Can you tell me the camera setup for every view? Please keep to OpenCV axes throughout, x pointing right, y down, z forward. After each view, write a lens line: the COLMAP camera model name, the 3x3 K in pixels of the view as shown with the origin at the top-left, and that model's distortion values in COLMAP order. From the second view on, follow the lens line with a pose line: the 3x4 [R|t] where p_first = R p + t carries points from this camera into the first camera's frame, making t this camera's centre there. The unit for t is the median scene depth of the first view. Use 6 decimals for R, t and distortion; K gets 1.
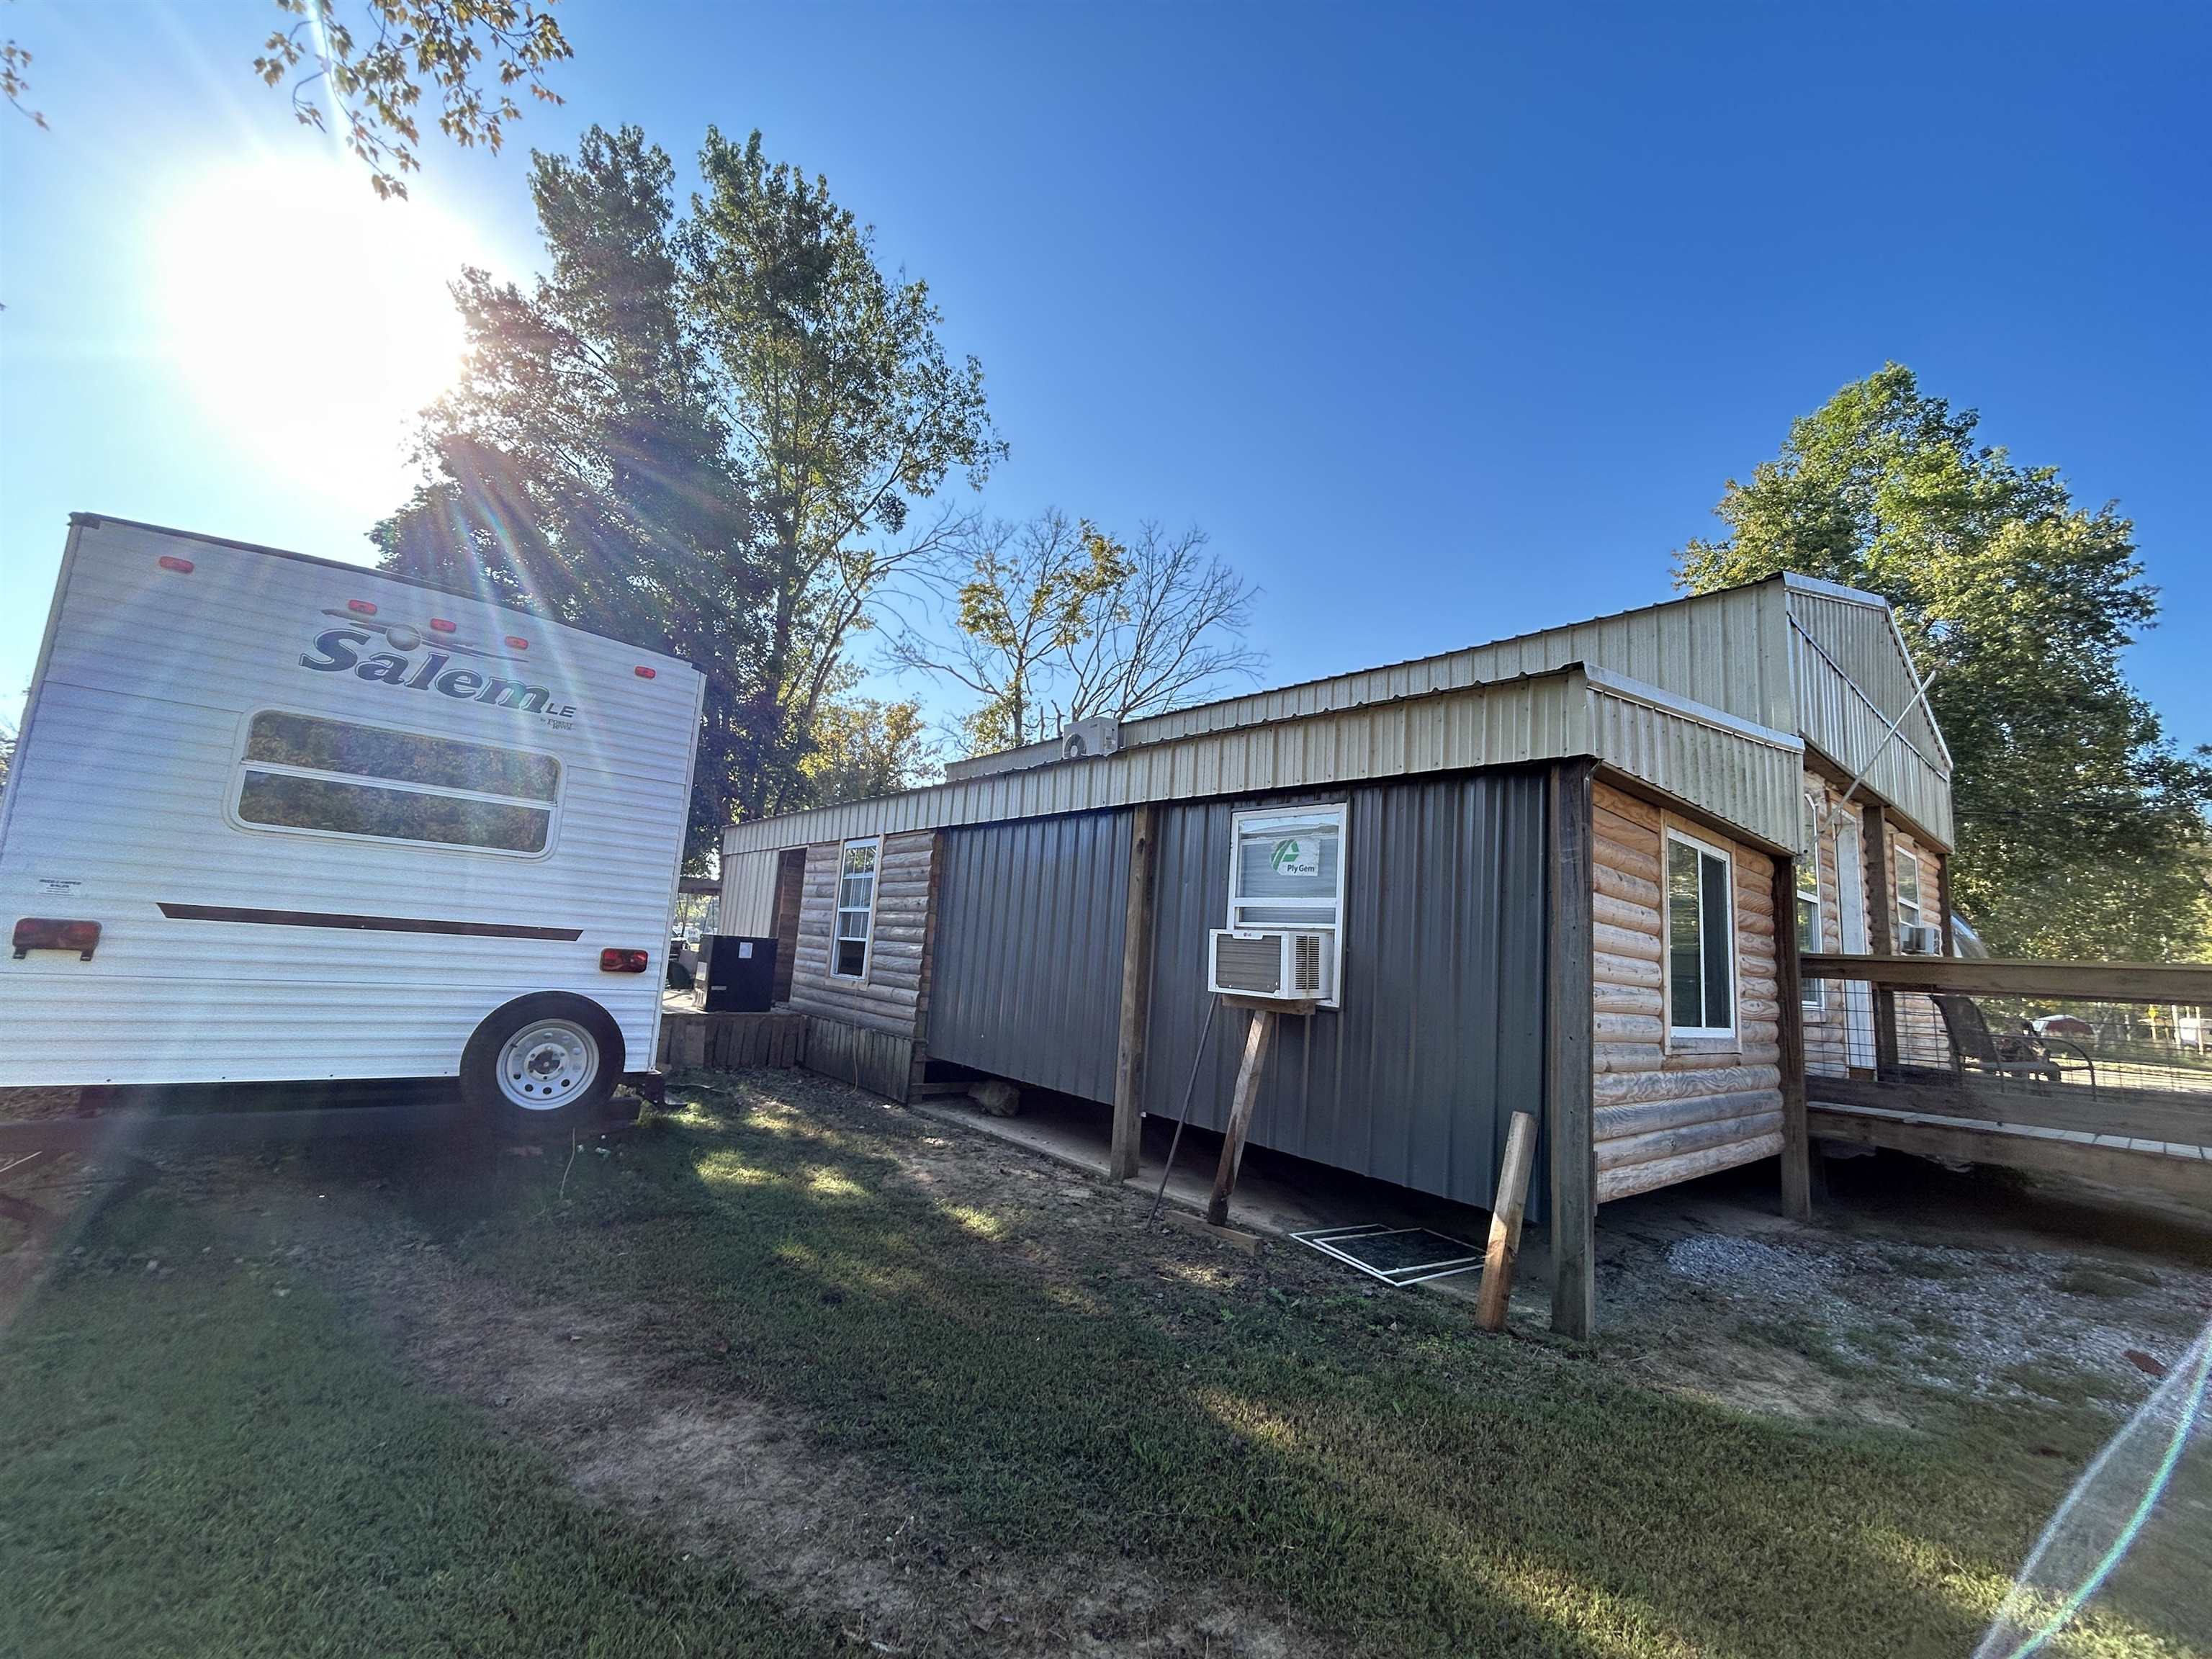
lens RADIAL K [[892.7, 0, 1095.5], [0, 892.7, 829.1], [0, 0, 1]] dist [-0.001639, 0.000527]
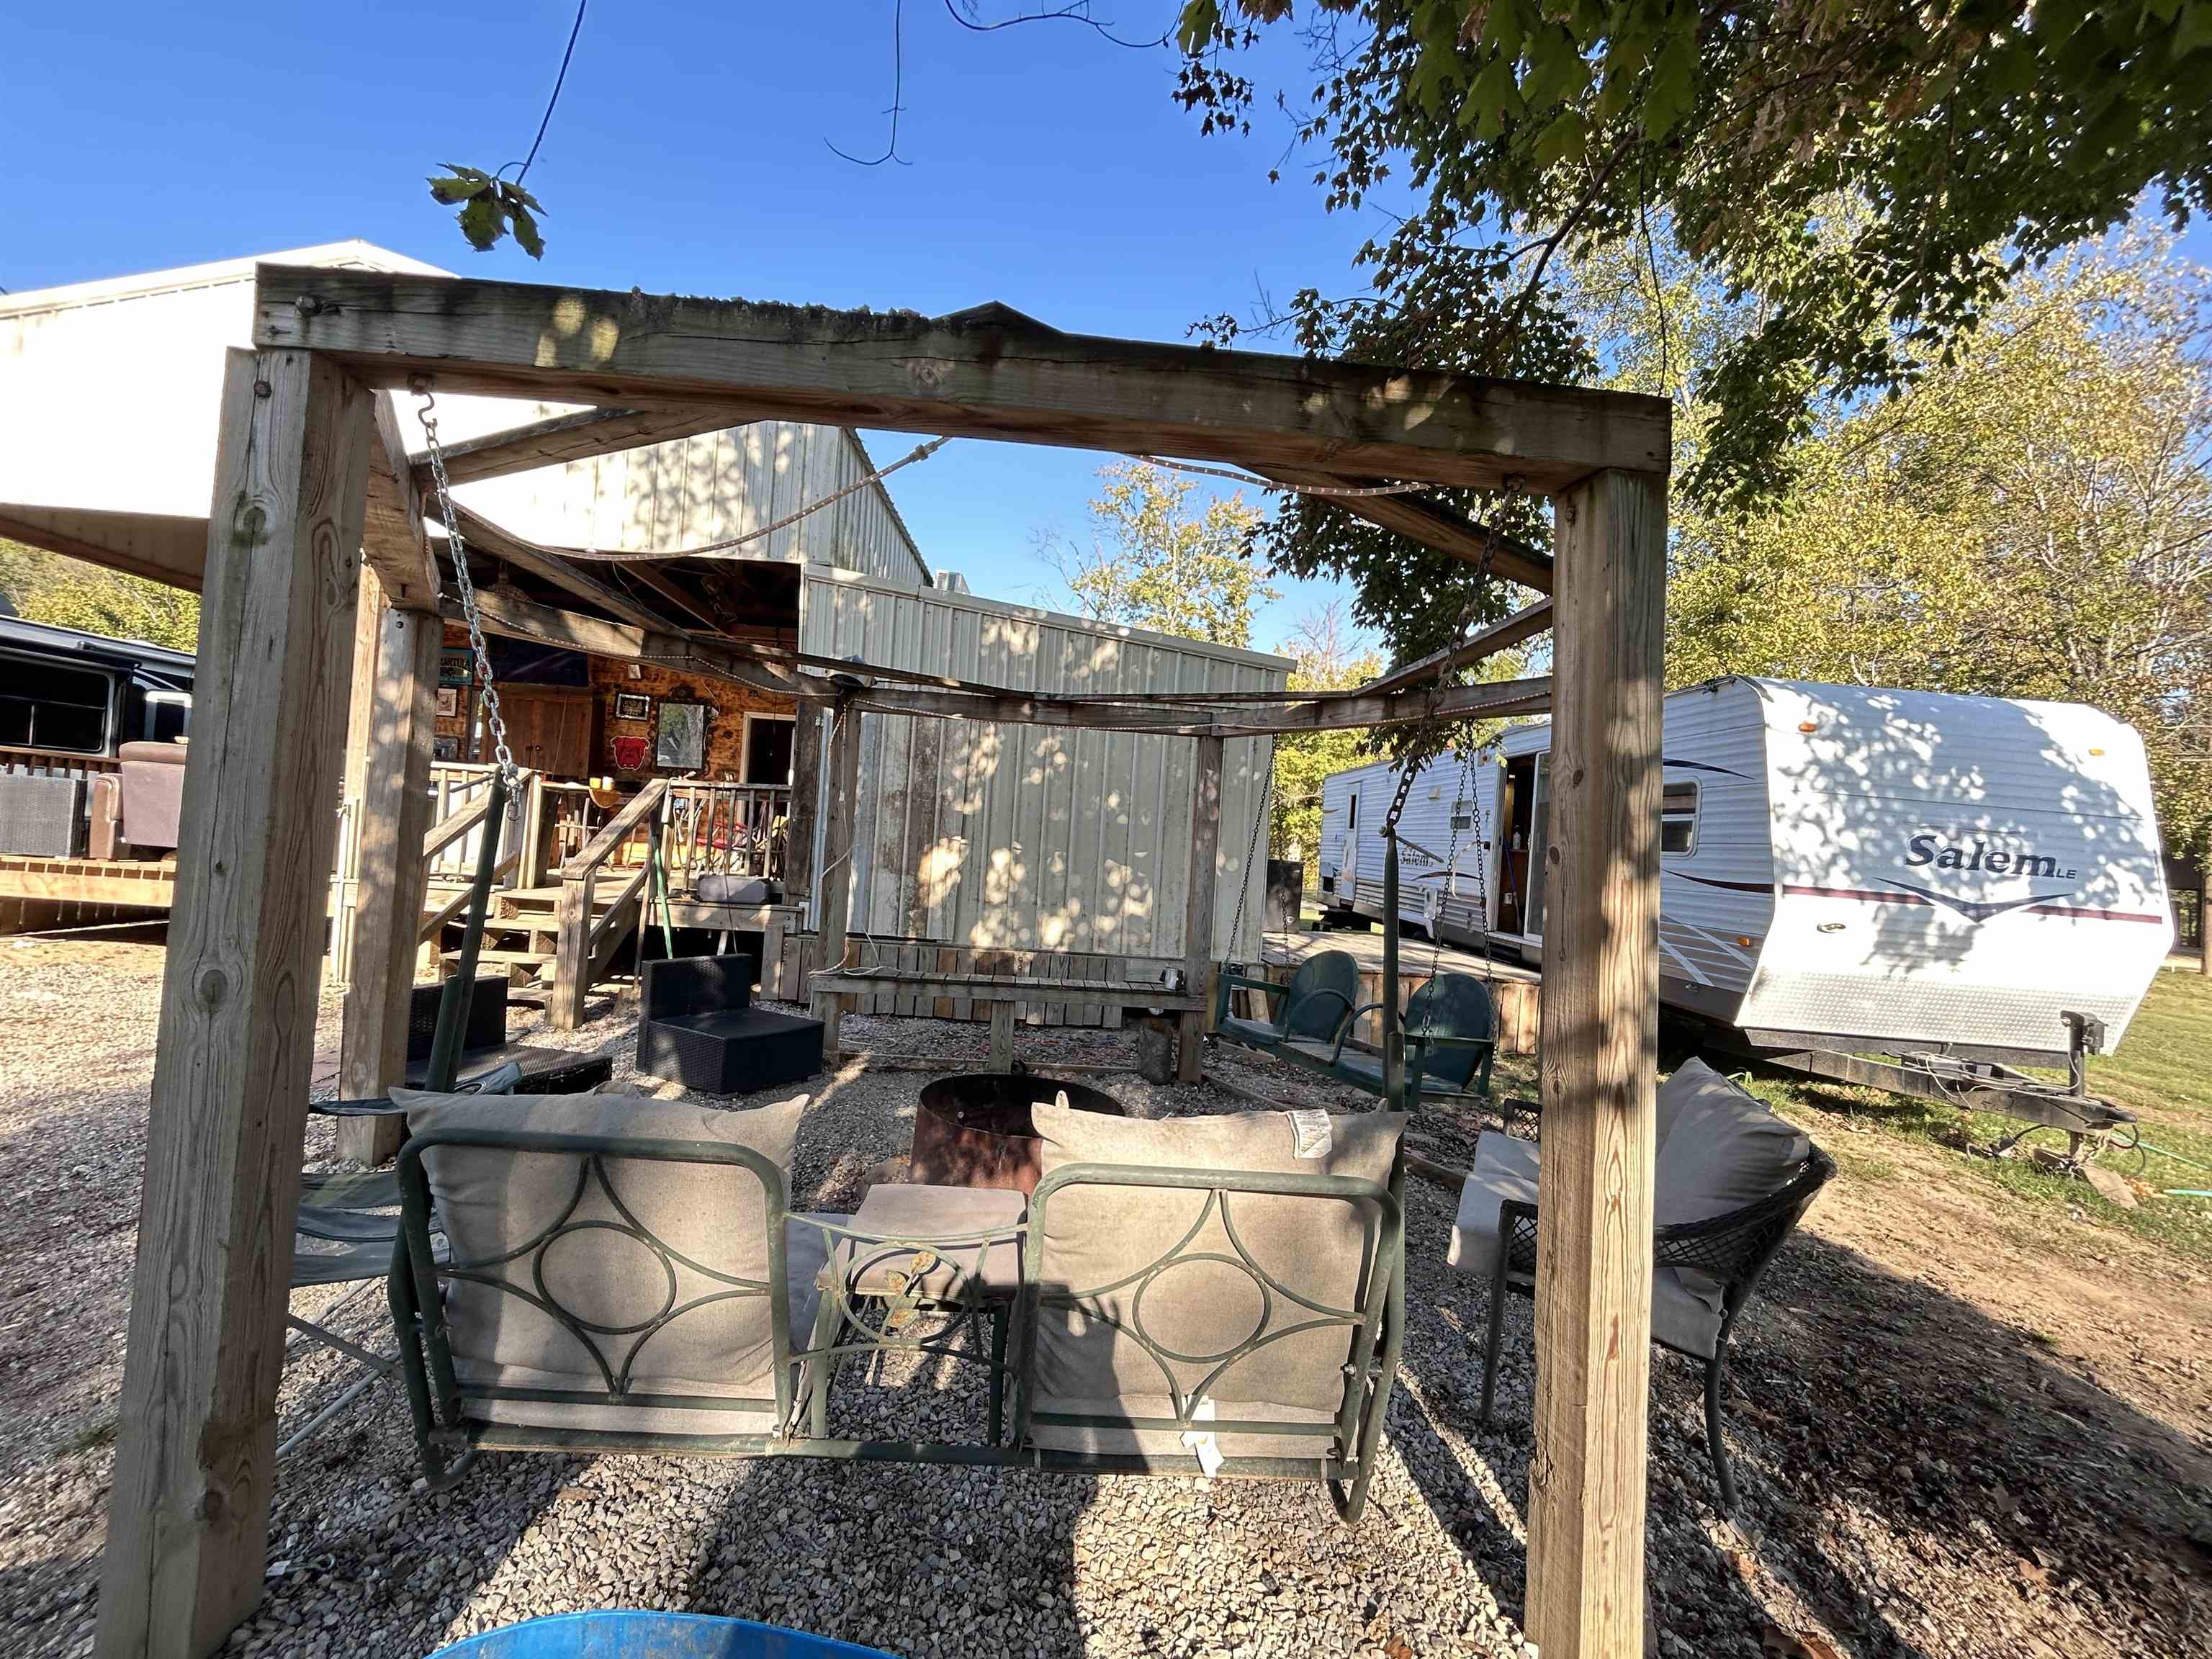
lens RADIAL K [[892.7, 0, 1099.8], [0, 892.7, 831.6], [0, 0, 1]] dist [-0.001639, 0.000527]
pose [[0.797645, -0.023251, -0.602679, -0.643469], [0.072413, 0.995720, 0.057424, -0.248534], [0.598764, -0.089446, 0.795915, -0.527457]]
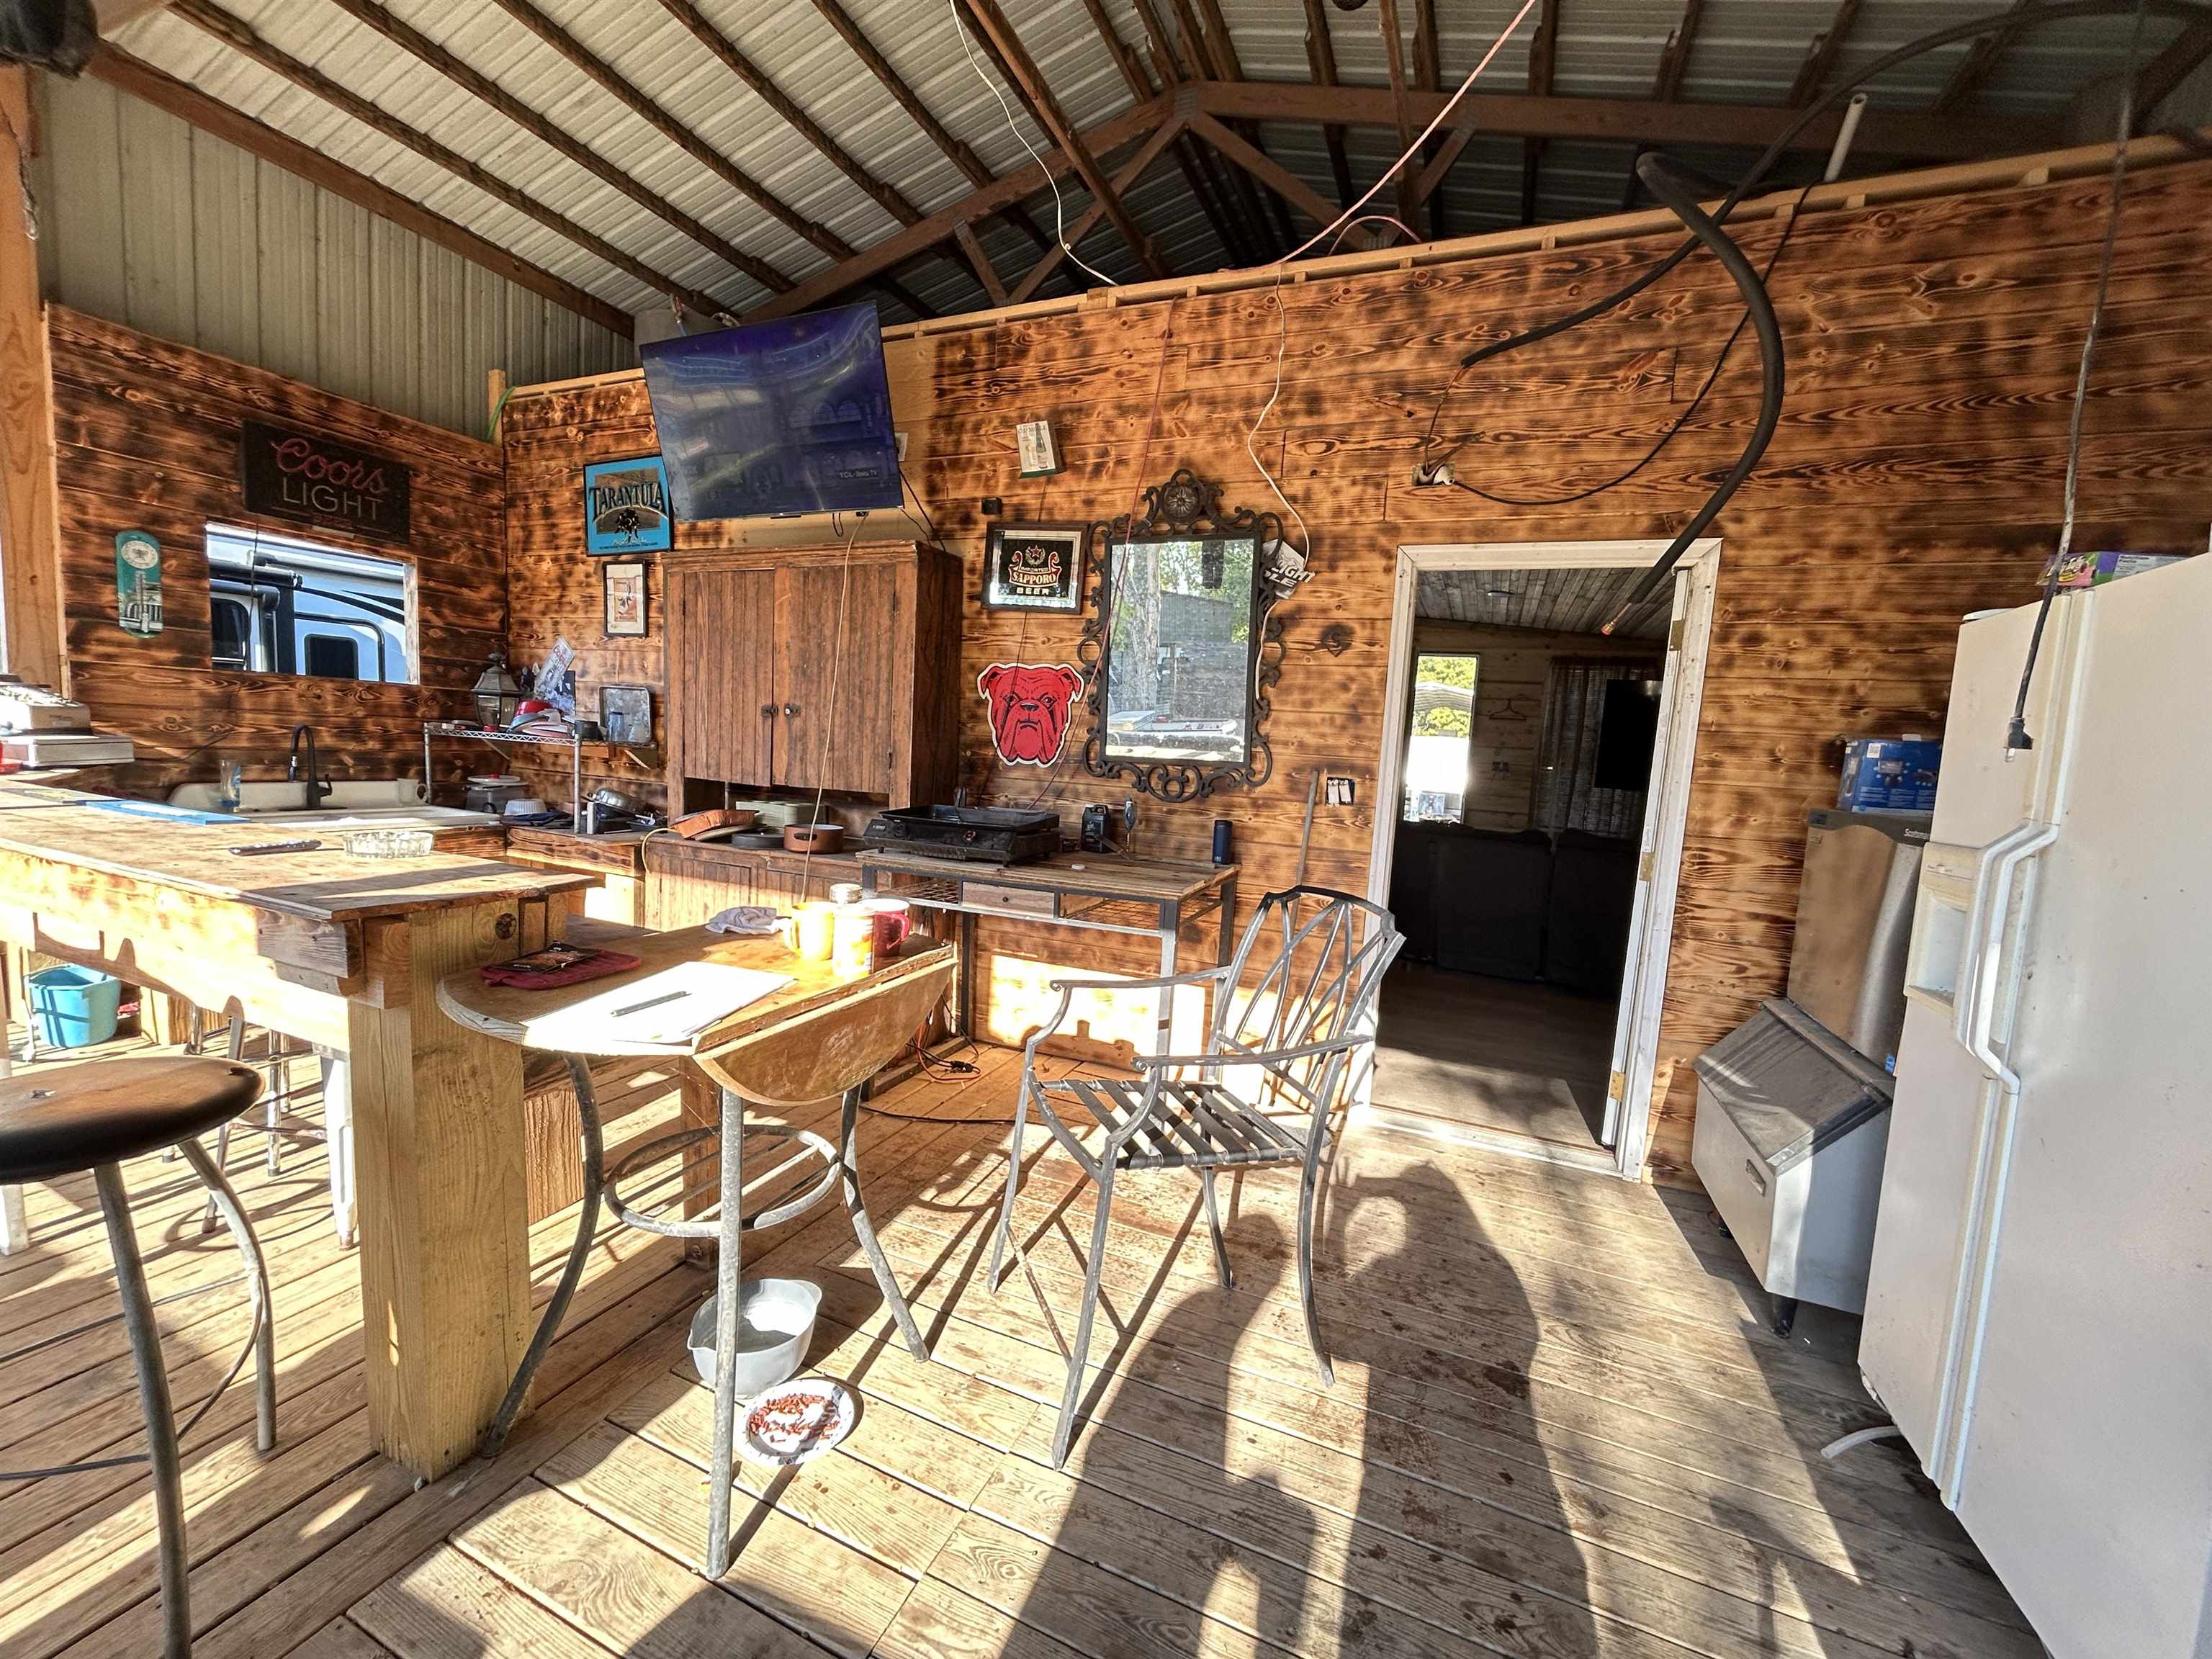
lens RADIAL K [[892.7, 0, 1095.9], [0, 892.7, 828.4], [0, 0, 1]] dist [-0.001639, 0.000527]
pose [[0.459970, 0.047723, -0.886651, -1.950503], [0.096527, 0.989949, 0.103358, -0.355227], [0.882672, -0.133127, 0.450741, 0.123790]]
